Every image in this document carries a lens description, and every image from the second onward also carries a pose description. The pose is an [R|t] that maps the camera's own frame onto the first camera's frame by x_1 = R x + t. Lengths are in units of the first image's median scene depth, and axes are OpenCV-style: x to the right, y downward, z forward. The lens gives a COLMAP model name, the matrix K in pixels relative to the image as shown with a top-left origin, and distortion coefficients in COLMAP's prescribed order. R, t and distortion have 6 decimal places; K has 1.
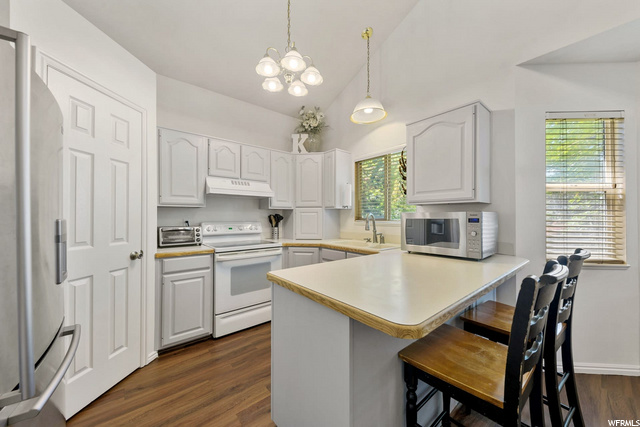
lens RADIAL K [[235.3, 0, 320.0], [0, 235.3, 213.5], [0, 0, 1]] dist [0.009279, 0.000113]
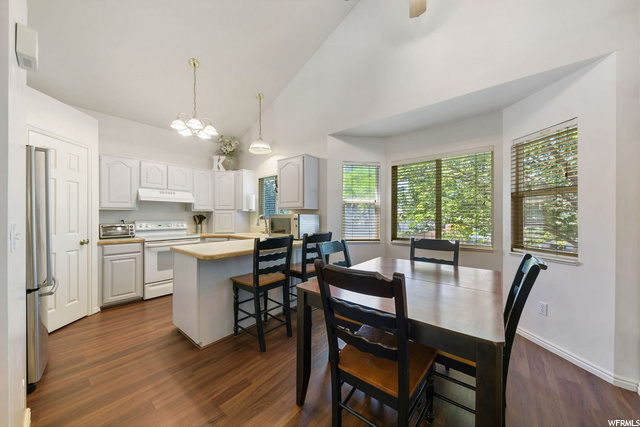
lens RADIAL K [[224.2, 0, 320.5], [0, 224.2, 215.4], [0, 0, 1]] dist [0.000835, -0.000318]
pose [[0.979814, 0.001311, 0.199907, 0.329632], [-0.002864, 0.999968, 0.007480, -0.008945], [-0.199890, -0.007901, 0.979786, -0.552858]]
